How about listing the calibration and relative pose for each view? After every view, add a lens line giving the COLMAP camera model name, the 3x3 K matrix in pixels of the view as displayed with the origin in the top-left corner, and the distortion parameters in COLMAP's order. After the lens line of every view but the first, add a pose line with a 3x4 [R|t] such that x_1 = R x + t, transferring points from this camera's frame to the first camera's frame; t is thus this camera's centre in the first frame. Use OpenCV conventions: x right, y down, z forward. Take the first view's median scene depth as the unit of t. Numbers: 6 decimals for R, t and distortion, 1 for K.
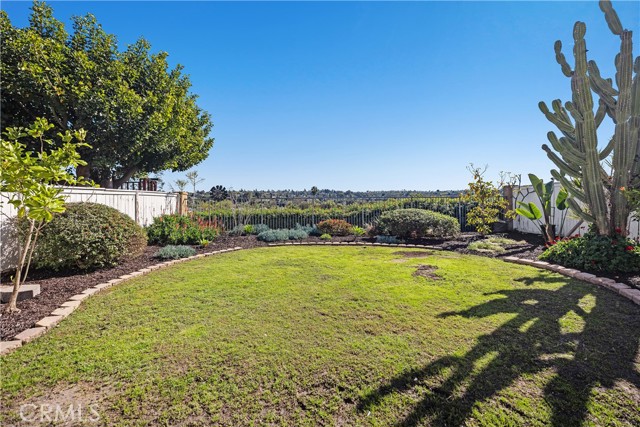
lens RADIAL K [[287.9, 0, 318.2], [0, 287.9, 202.6], [0, 0, 1]] dist [0.000750, -0.000214]
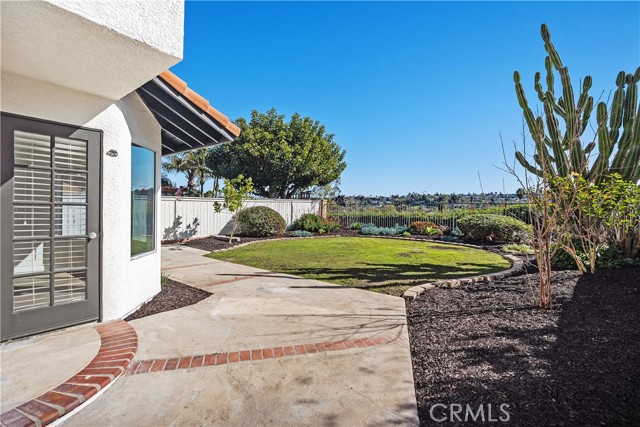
lens RADIAL K [[287.9, 0, 314.7], [0, 287.9, 212.8], [0, 0, 1]] dist [0.000750, -0.000214]
pose [[0.788430, 0.027040, -0.614530, 0.502151], [-0.013639, 0.999556, 0.026484, -0.006467], [0.614973, -0.012499, 0.788449, -0.281988]]
